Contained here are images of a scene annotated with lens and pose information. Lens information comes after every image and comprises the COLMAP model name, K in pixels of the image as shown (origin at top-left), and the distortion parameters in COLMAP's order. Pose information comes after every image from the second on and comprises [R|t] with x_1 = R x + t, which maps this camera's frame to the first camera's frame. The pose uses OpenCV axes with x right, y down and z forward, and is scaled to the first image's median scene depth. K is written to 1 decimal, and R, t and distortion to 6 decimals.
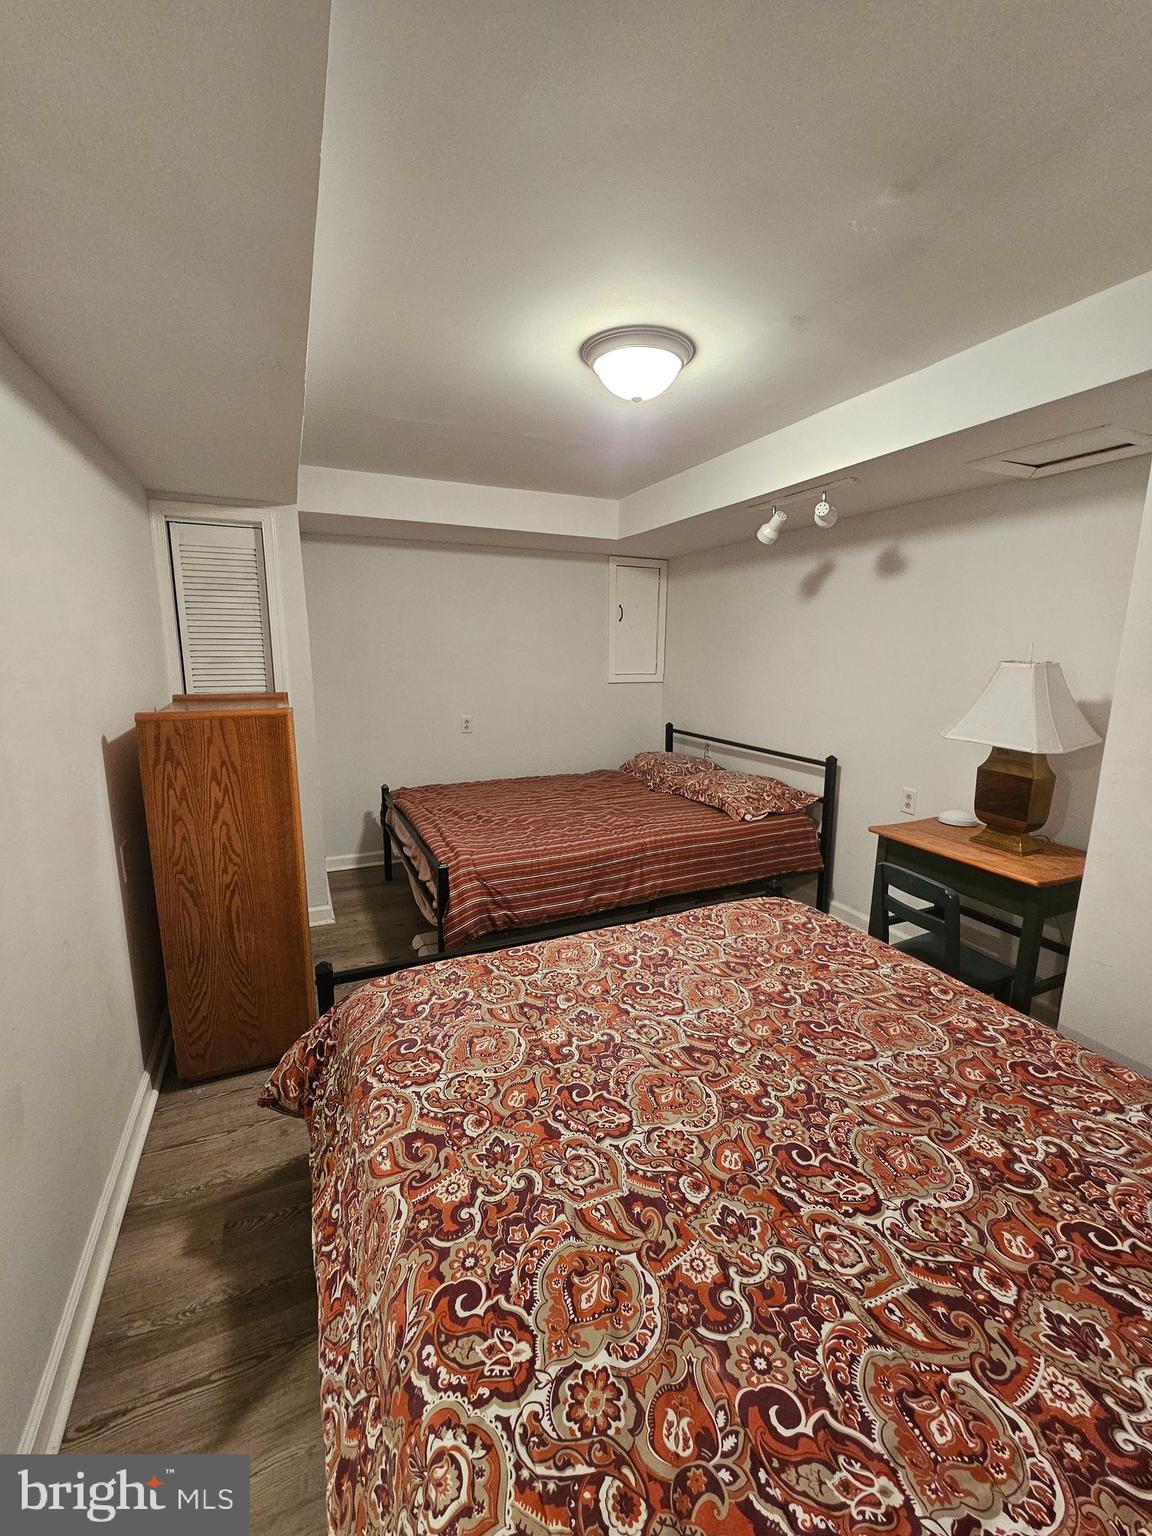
lens RADIAL K [[630.0, 0, 577.4], [0, 630.0, 762.6], [0, 0, 1]] dist [-0.004645, 0.001177]
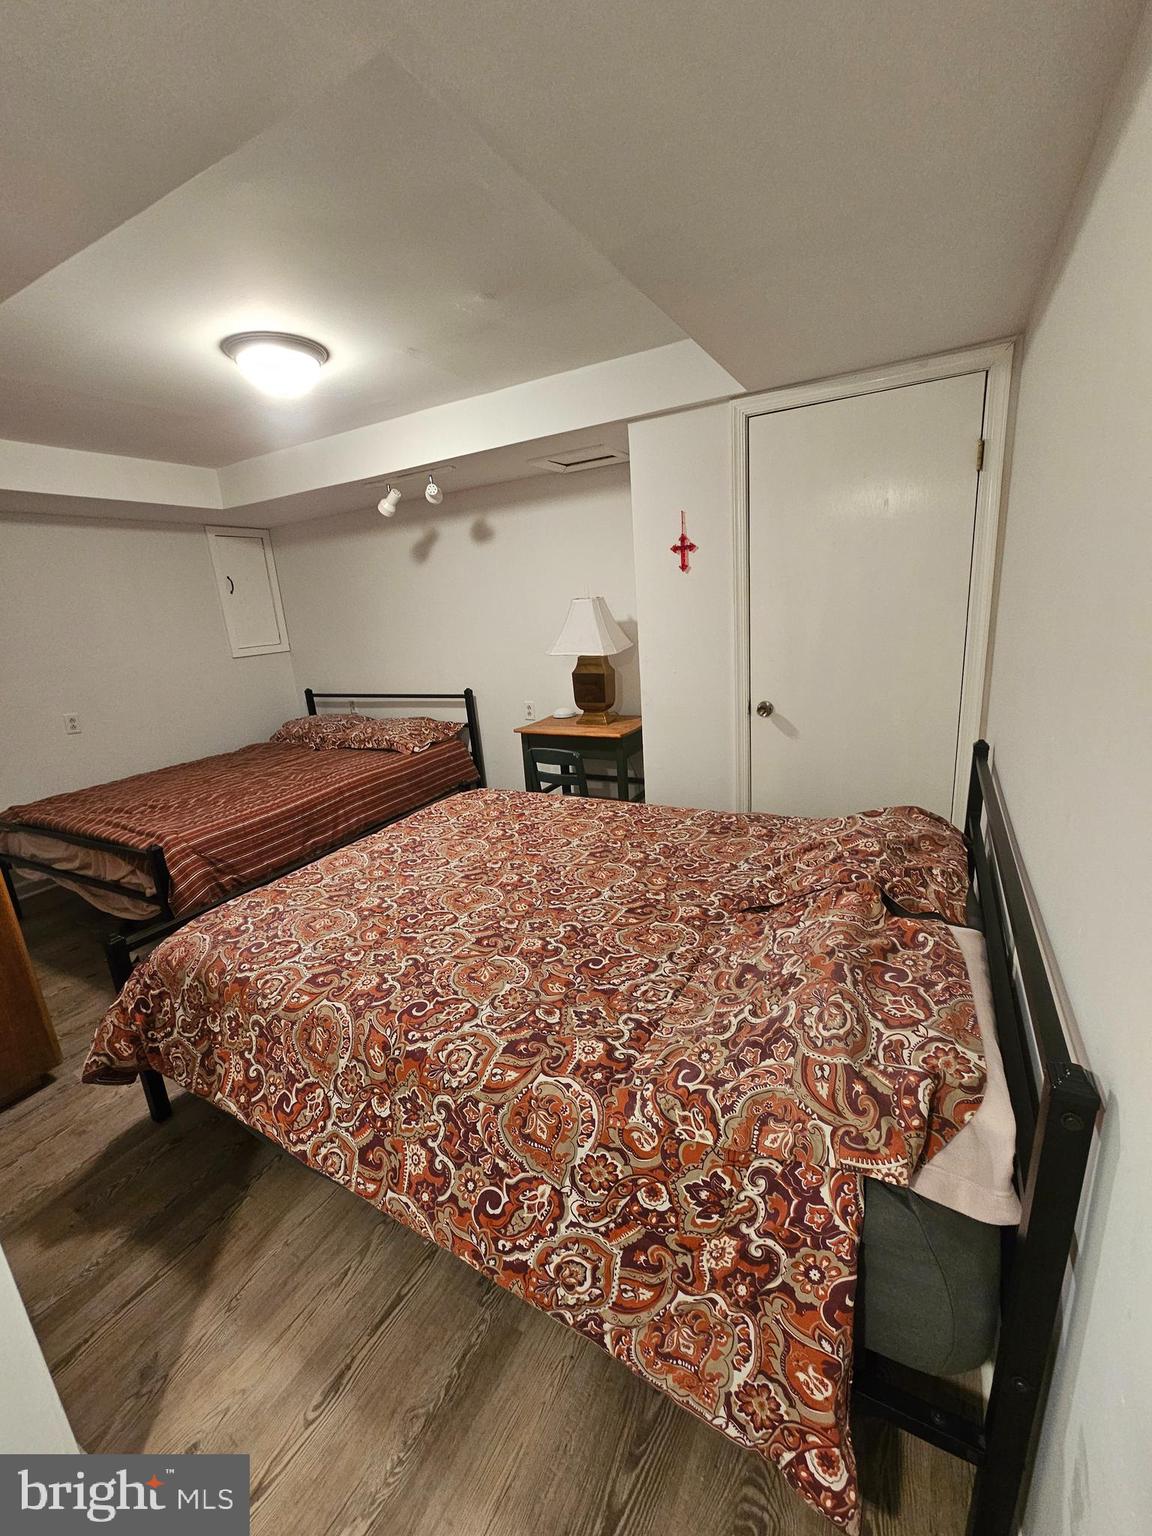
lens RADIAL K [[630.0, 0, 577.4], [0, 630.0, 762.6], [0, 0, 1]] dist [-0.004645, 0.001177]
pose [[0.795056, -0.216527, 0.566571, -0.232656], [0.188566, 0.976058, 0.108410, 0.054786], [-0.576480, 0.020644, 0.816850, -0.205509]]
